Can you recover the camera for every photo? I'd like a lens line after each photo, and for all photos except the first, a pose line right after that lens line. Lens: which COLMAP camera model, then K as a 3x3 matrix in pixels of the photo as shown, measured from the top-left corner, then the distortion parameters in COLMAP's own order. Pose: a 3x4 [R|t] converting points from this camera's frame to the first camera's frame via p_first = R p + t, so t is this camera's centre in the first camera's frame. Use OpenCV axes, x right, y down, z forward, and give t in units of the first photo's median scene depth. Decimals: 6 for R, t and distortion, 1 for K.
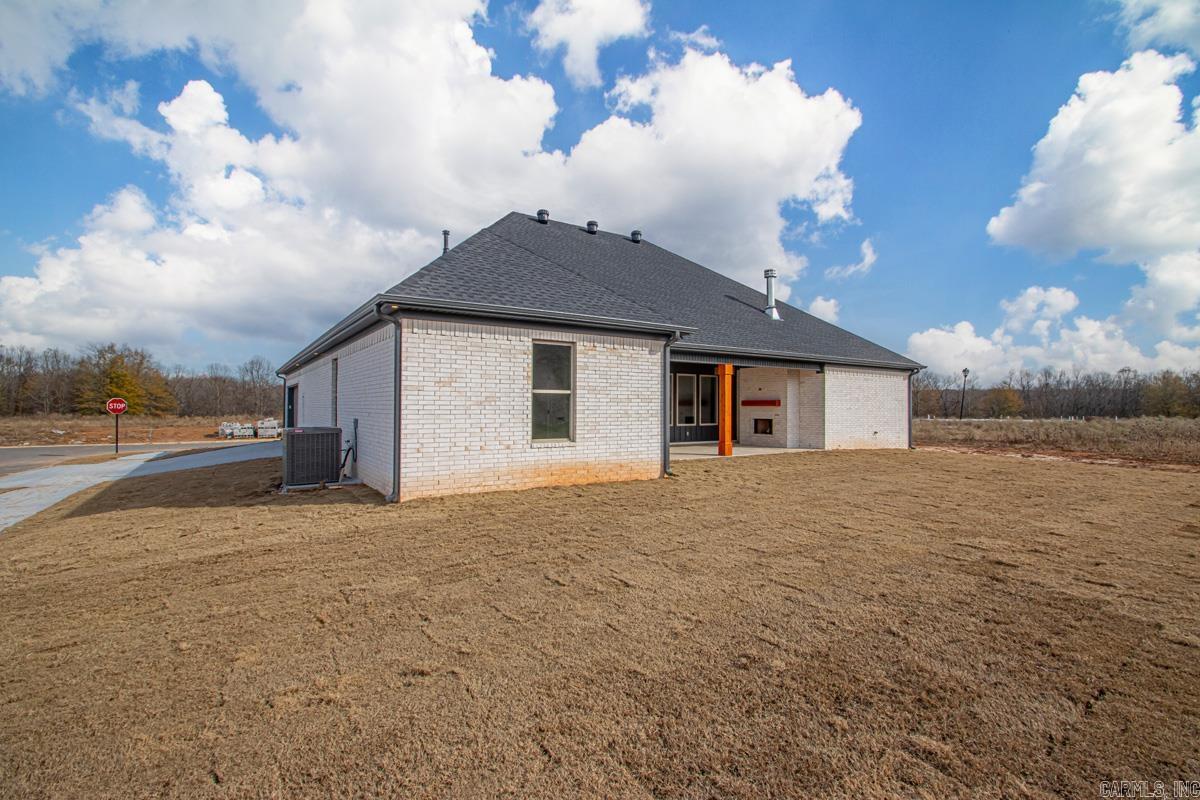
lens RADIAL K [[563.8, 0, 600.6], [0, 563.8, 392.6], [0, 0, 1]] dist [0.015191, -0.004506]
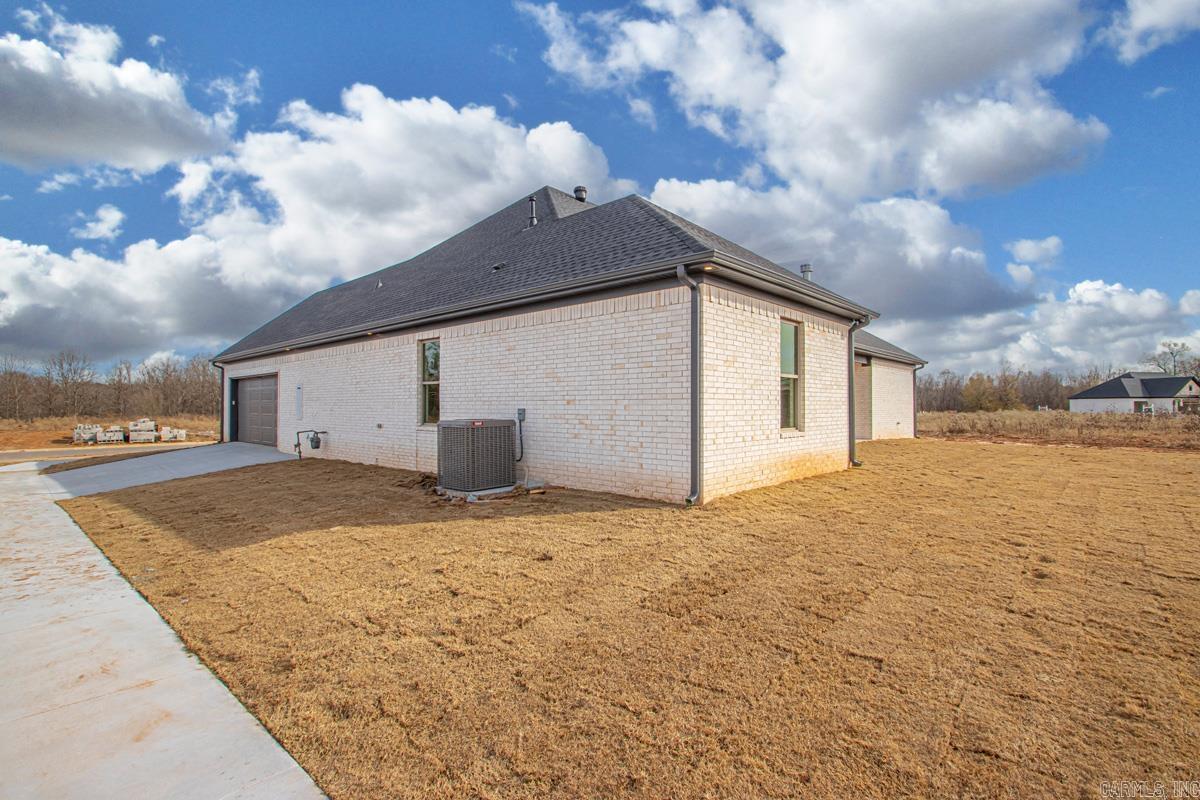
lens RADIAL K [[563.8, 0, 596.2], [0, 563.8, 403.6], [0, 0, 1]] dist [0.015191, -0.004506]
pose [[0.973635, -0.003498, 0.228085, -0.294182], [-0.001075, 0.999801, 0.019924, 0.012427], [-0.228109, -0.019644, 0.973437, 0.093607]]
